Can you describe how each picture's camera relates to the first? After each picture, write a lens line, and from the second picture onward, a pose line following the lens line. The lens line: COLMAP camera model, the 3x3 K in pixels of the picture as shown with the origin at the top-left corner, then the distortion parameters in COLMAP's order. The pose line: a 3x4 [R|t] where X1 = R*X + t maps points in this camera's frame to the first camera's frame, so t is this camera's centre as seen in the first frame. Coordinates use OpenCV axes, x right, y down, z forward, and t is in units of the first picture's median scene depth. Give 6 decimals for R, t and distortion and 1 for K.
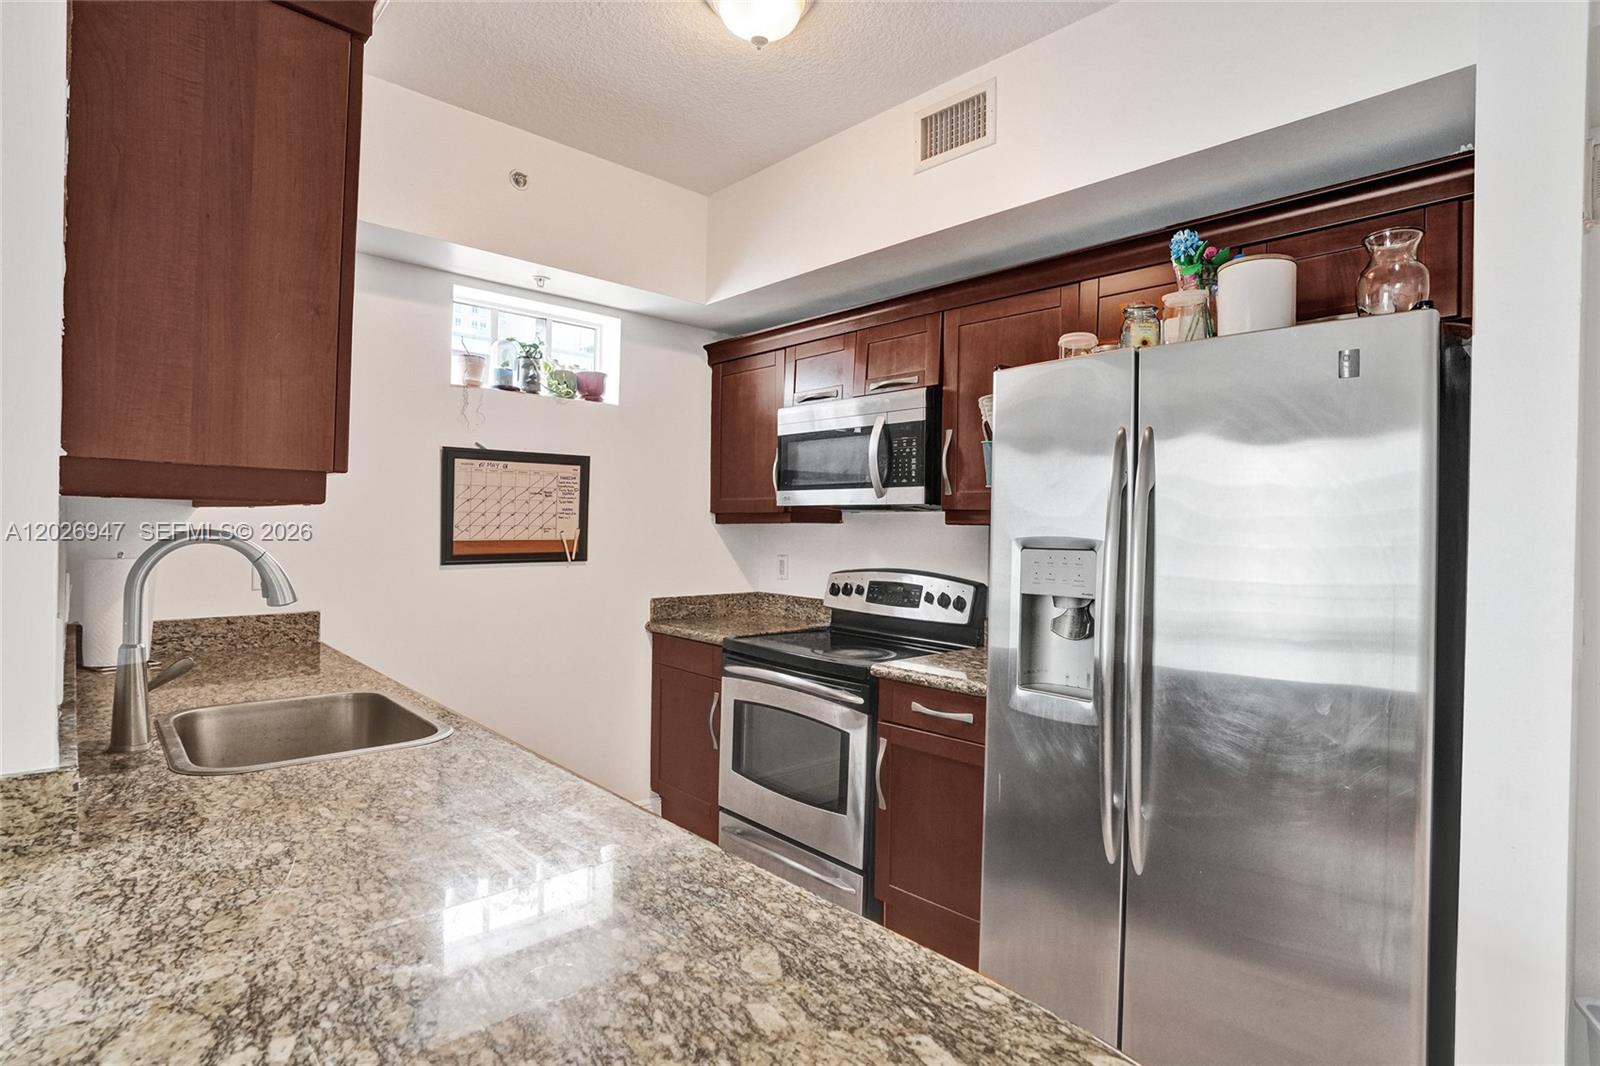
lens RADIAL K [[786.6, 0, 800.0], [0, 786.6, 533.0], [0, 0, 1]] dist [-0.053486, 0.000111]
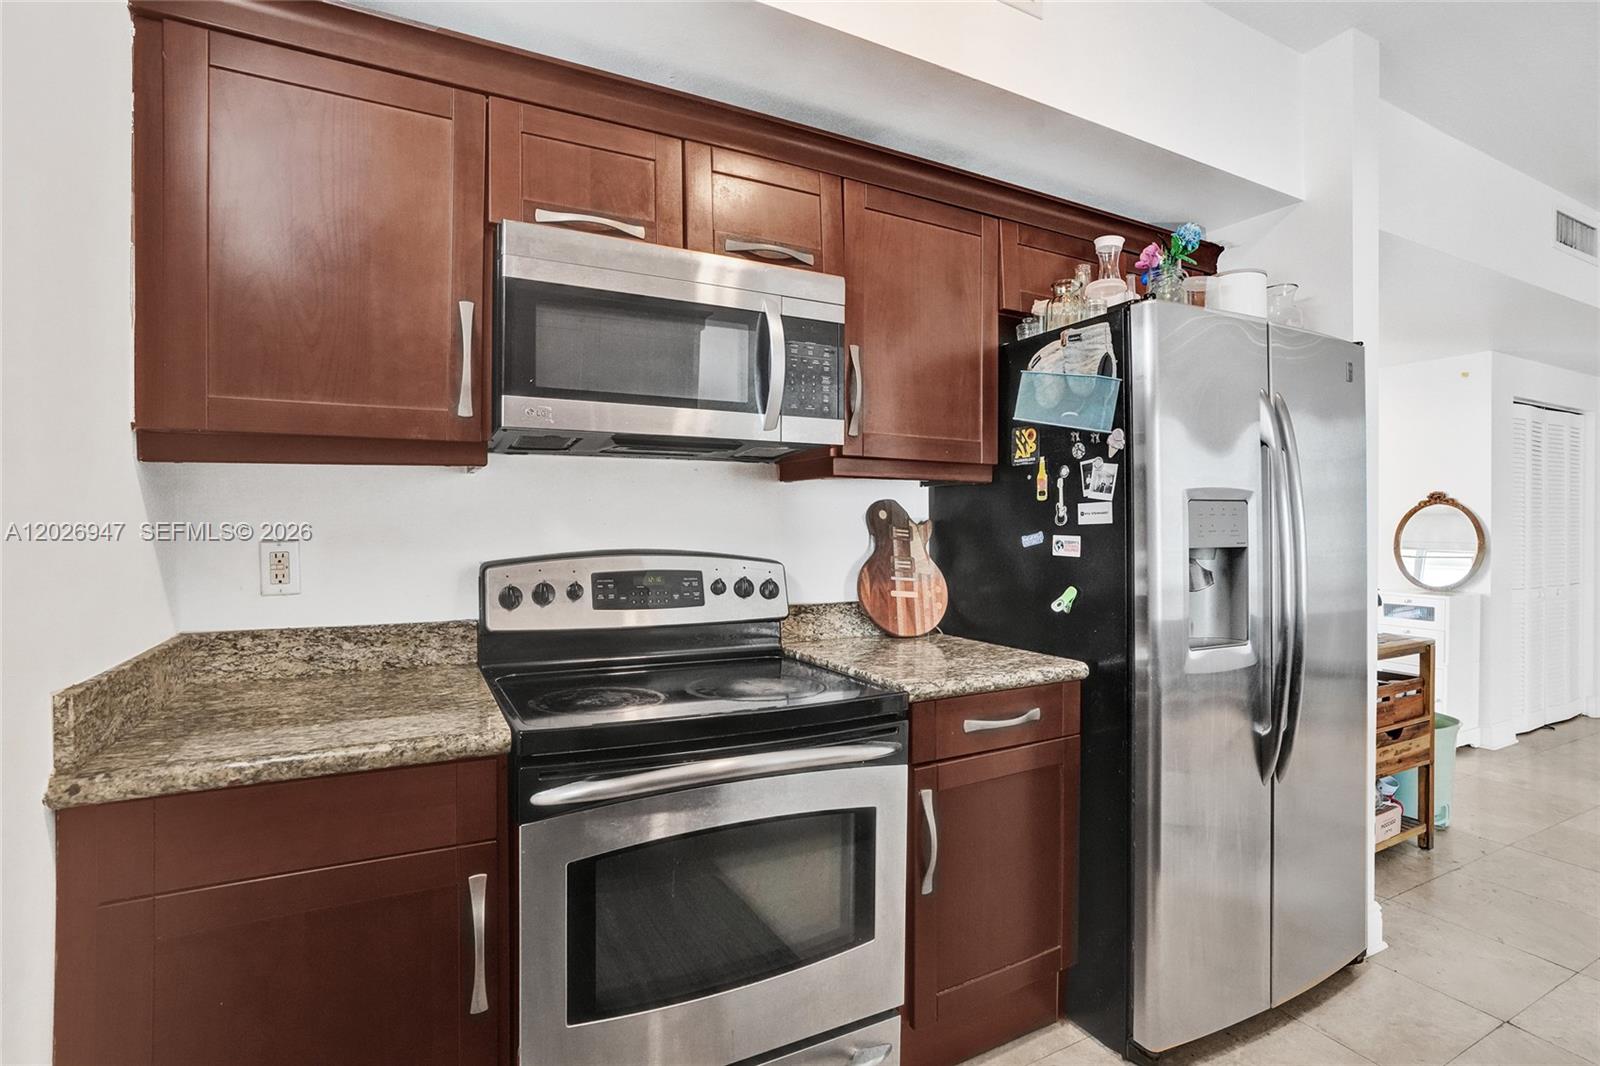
lens RADIAL K [[748.1, 0, 812.9], [0, 748.1, 526.9], [0, 0, 1]] dist [-0.063973, 0.024701]
pose [[0.269600, -0.022475, 0.962710, -0.416490], [0.010577, 0.999736, 0.020378, 0.017967], [-0.962914, 0.004689, 0.269767, 0.730212]]
